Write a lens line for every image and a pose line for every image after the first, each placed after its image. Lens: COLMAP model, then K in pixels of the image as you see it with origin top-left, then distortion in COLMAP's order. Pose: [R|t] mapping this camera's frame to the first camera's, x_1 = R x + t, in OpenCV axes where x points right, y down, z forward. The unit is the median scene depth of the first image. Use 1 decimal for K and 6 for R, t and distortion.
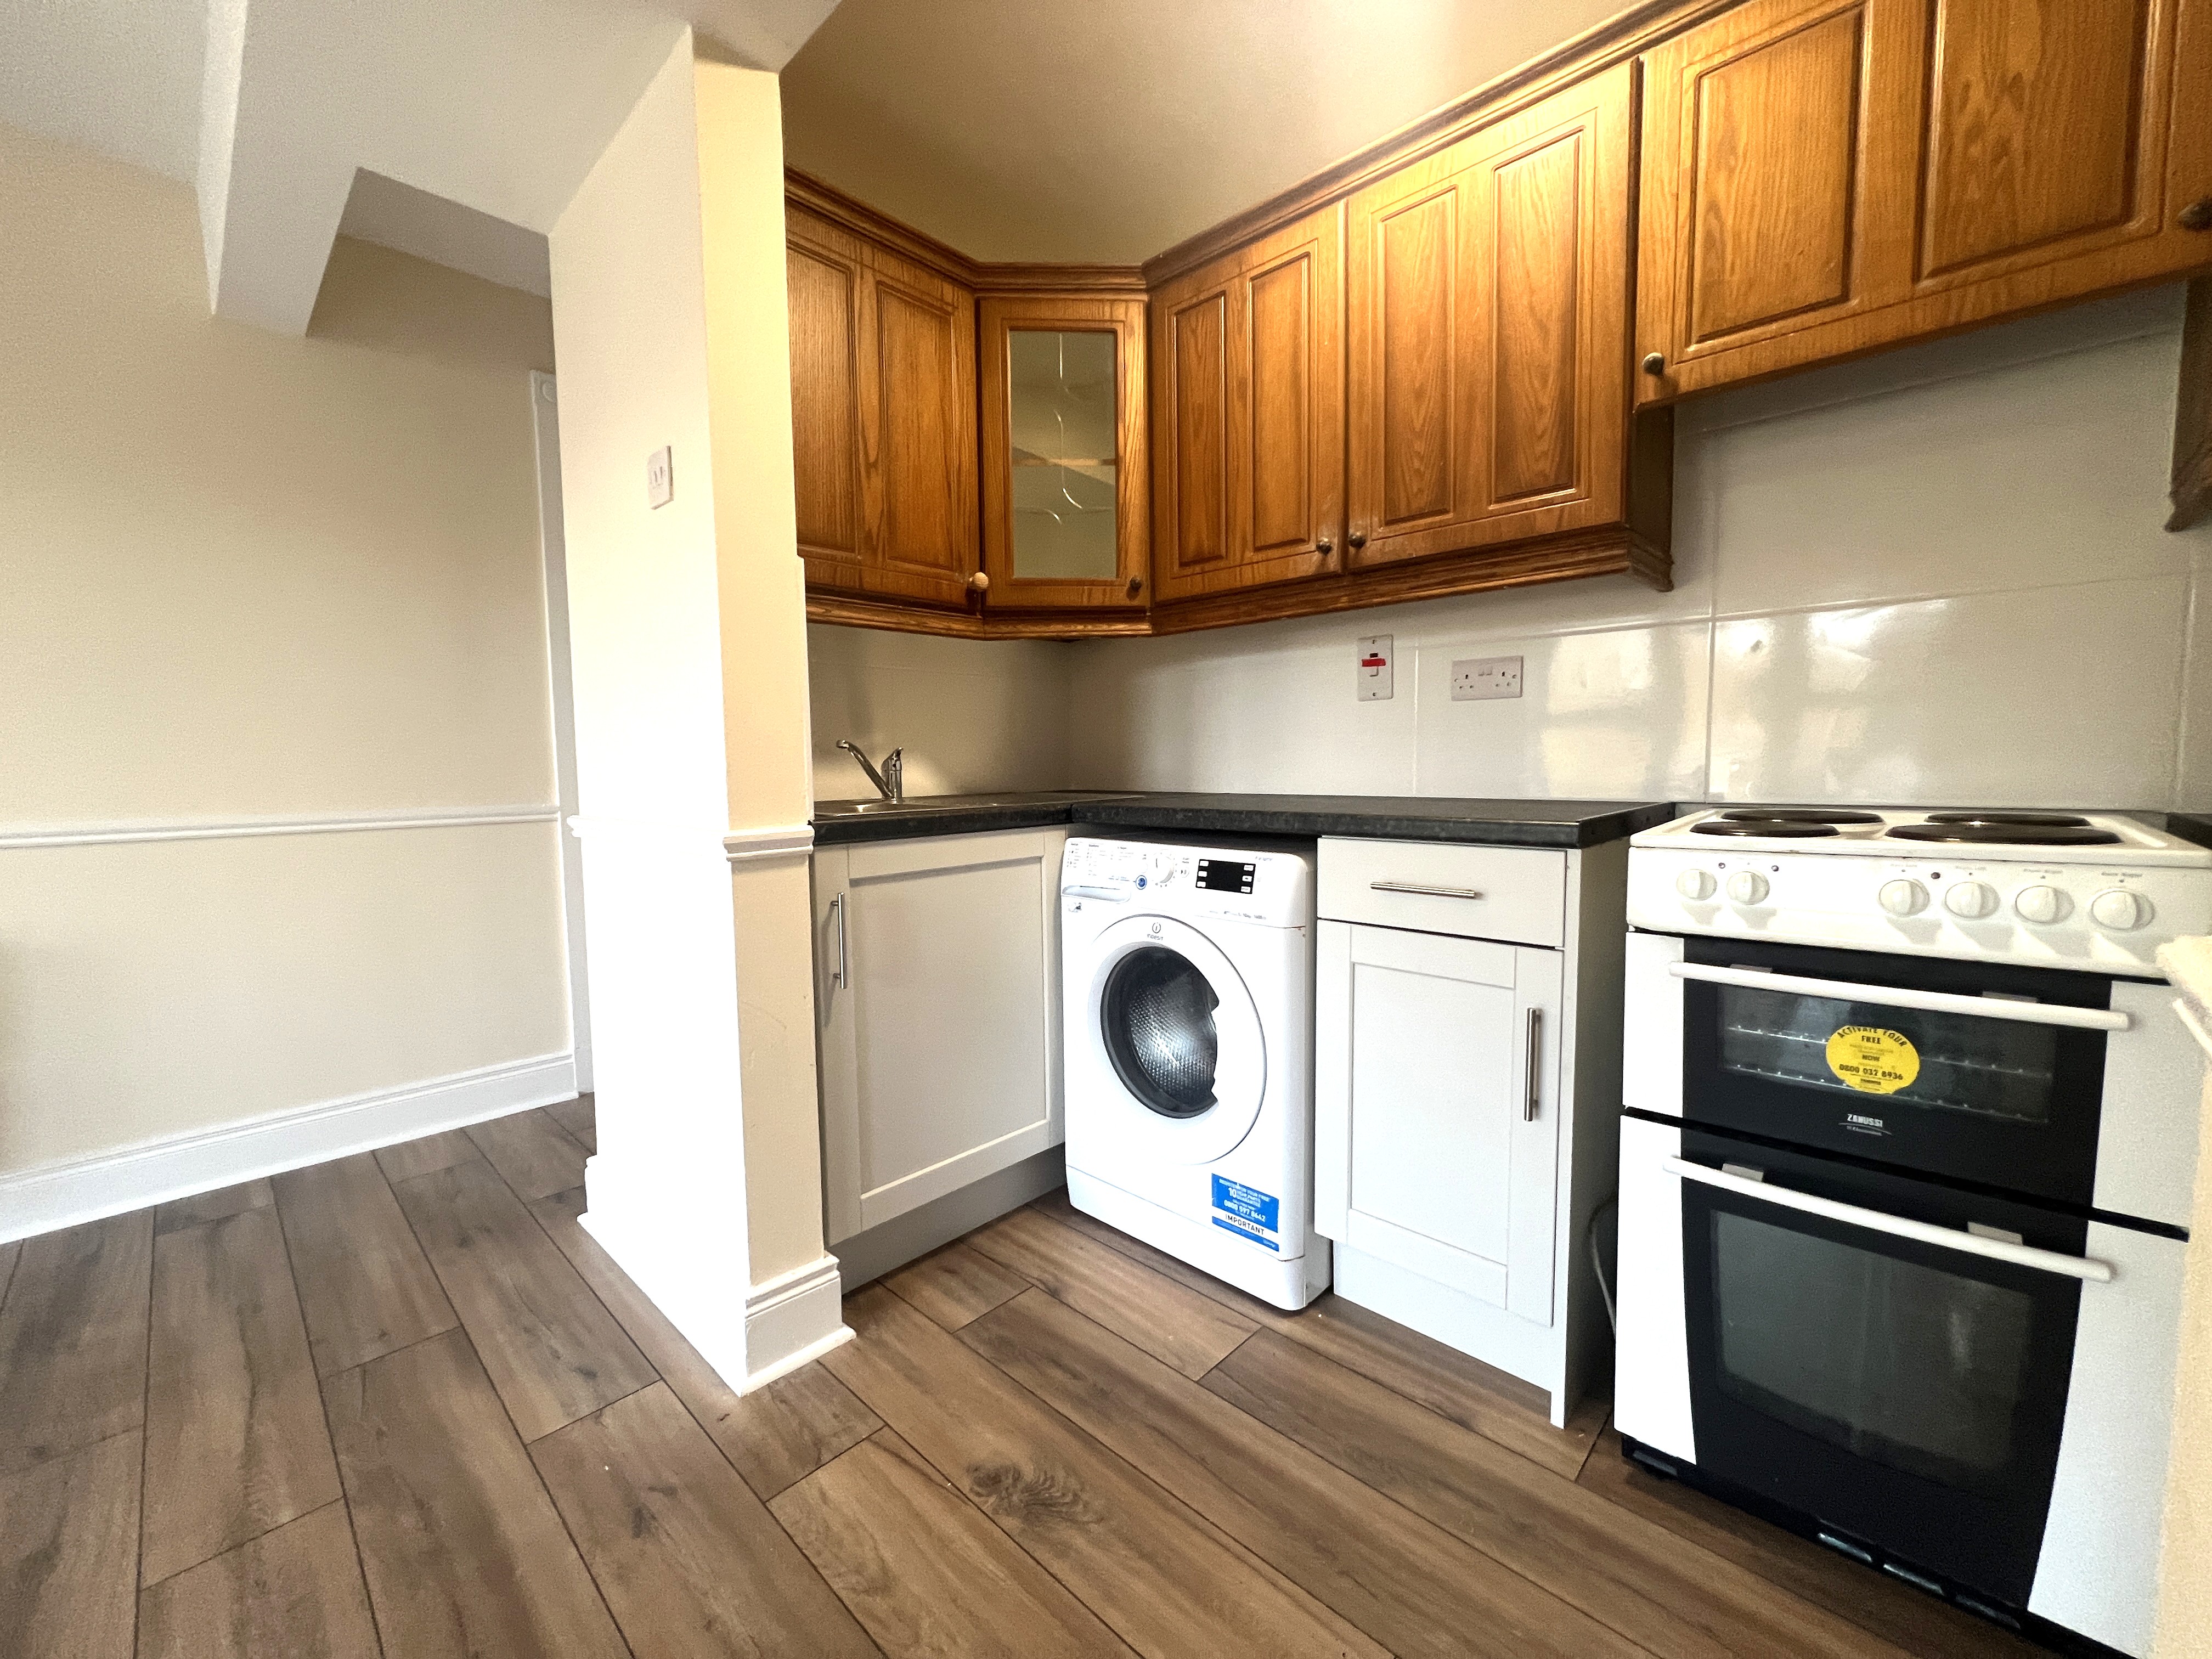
lens RADIAL K [[885.5, 0, 1105.6], [0, 885.5, 824.1], [0, 0, 1]] dist [-0.009697, 0.001680]
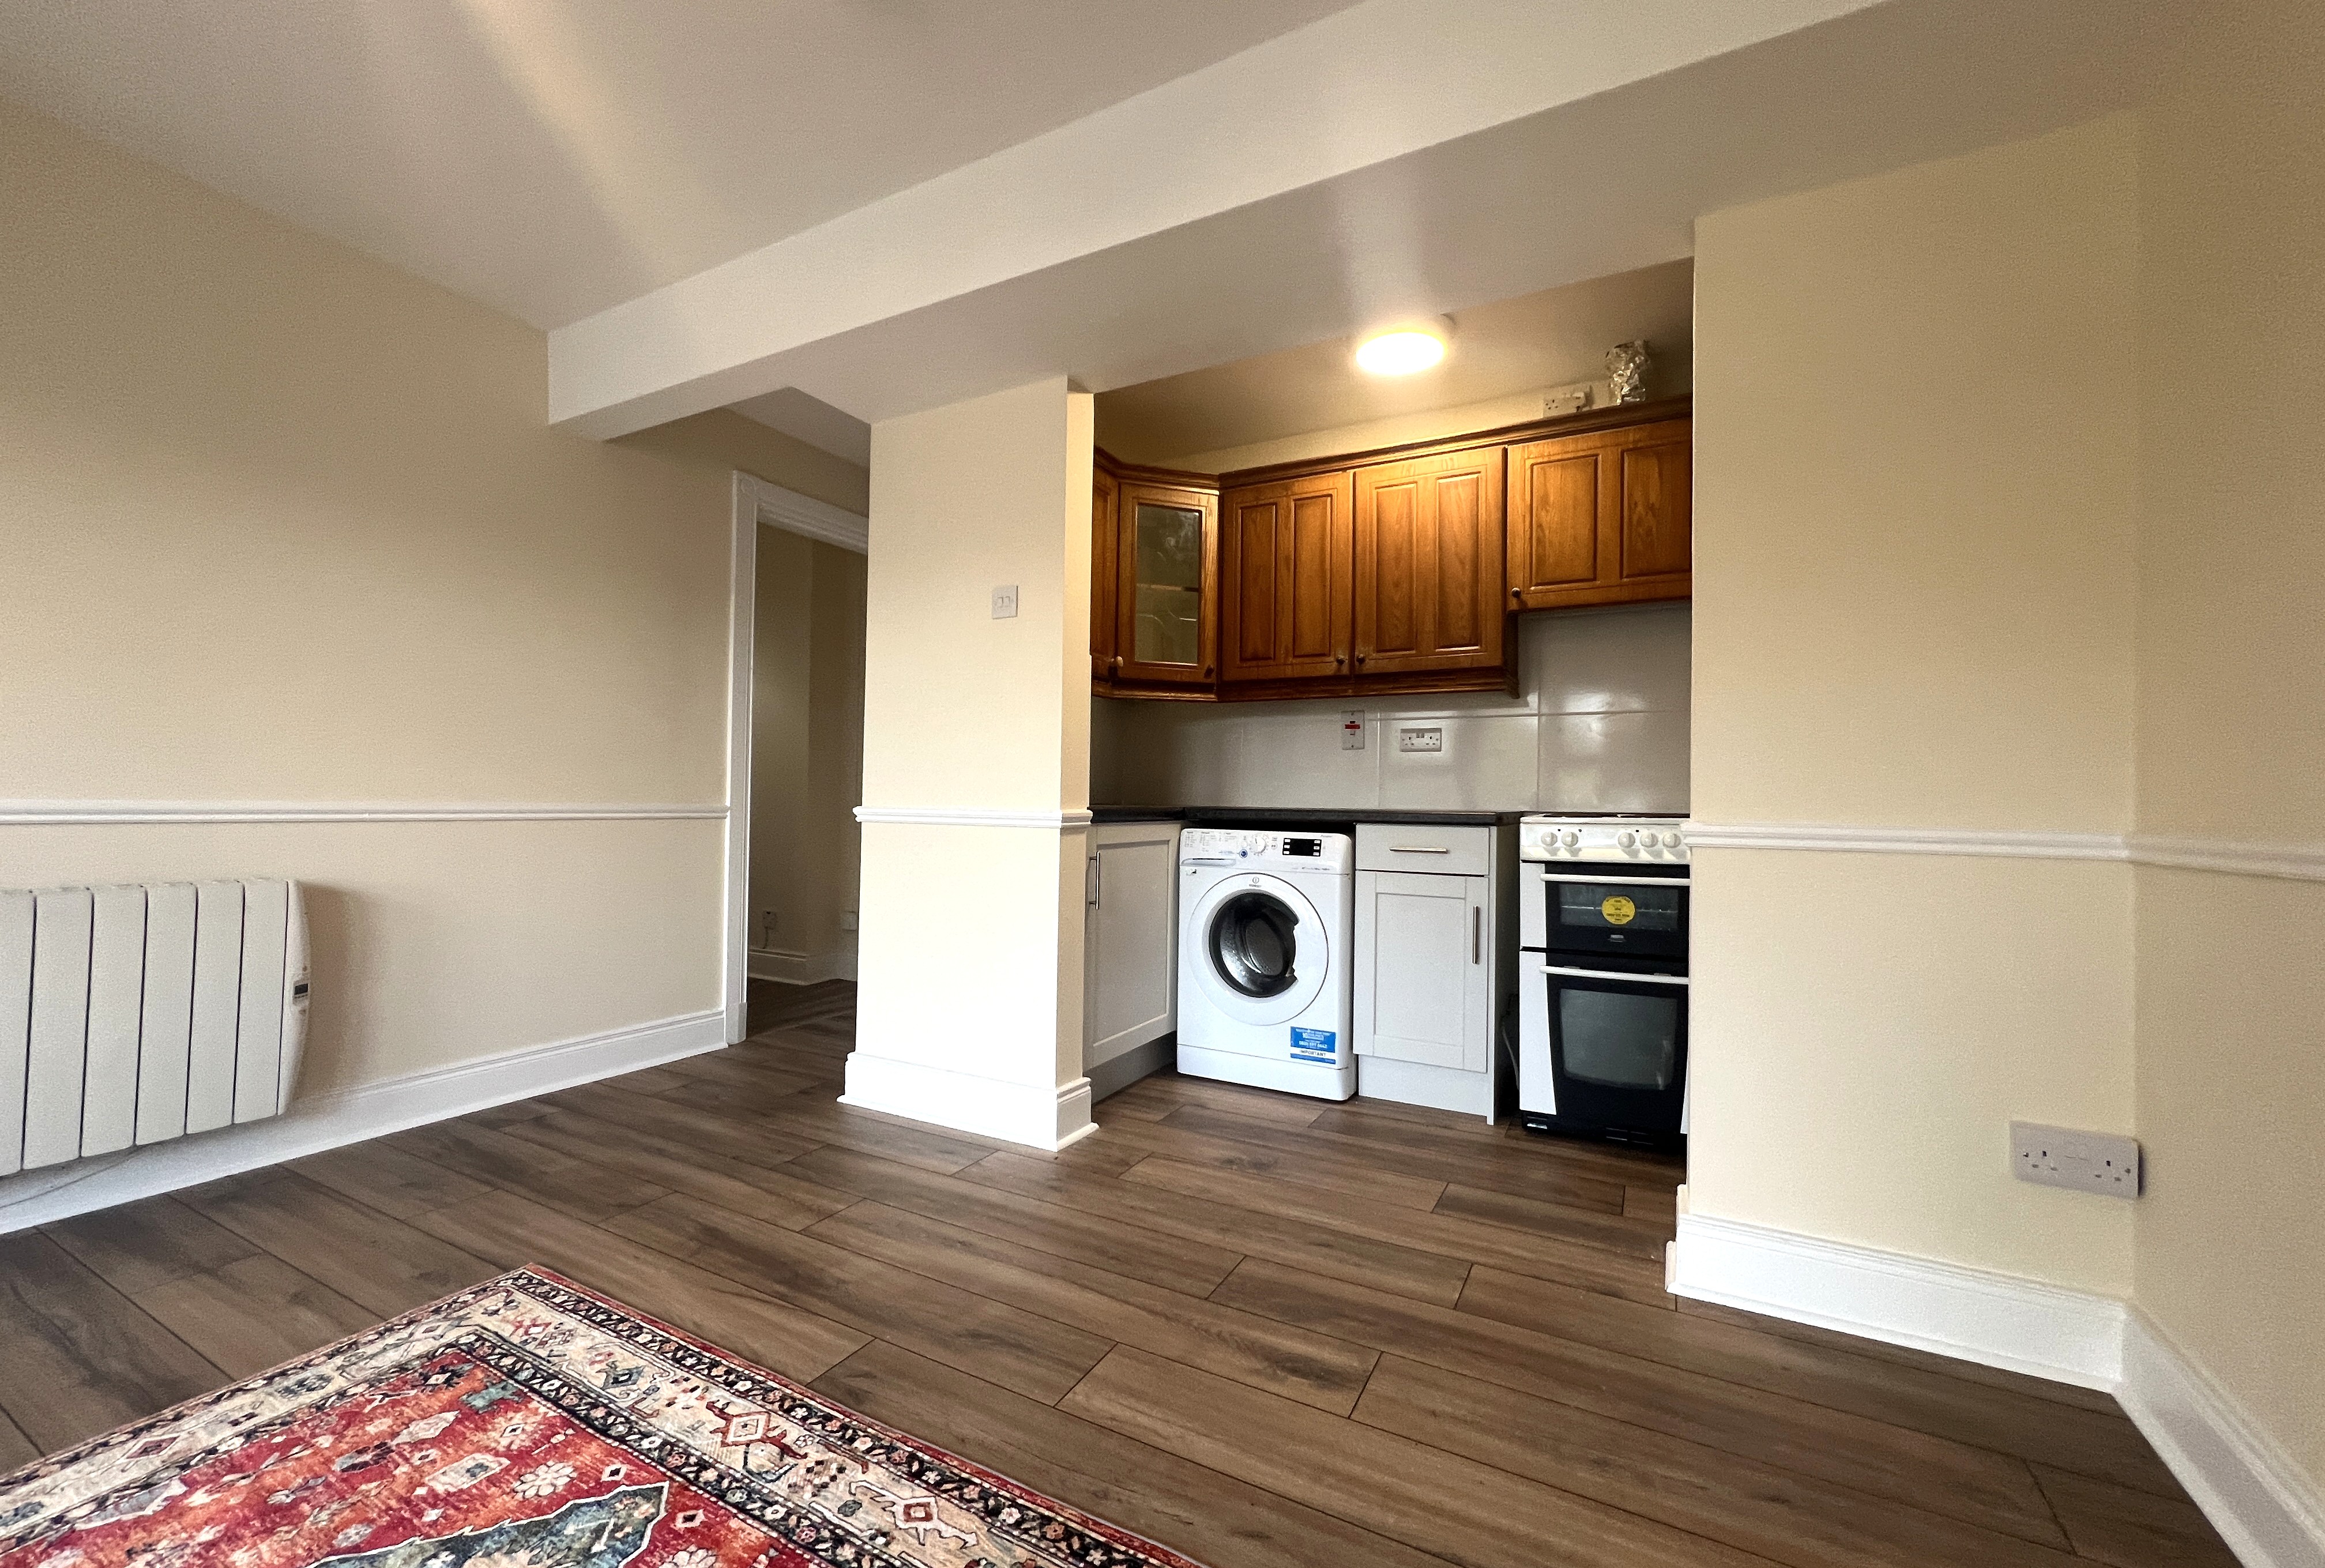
lens RADIAL K [[924.5, 0, 1163.2], [0, 924.5, 780.5], [0, 0, 1]] dist [-0.010691, 0.000045]
pose [[0.964533, 0.031601, 0.262063, -0.623038], [-0.006888, 0.995483, -0.094691, 0.104699], [-0.263872, 0.089528, 0.960394, -0.699582]]
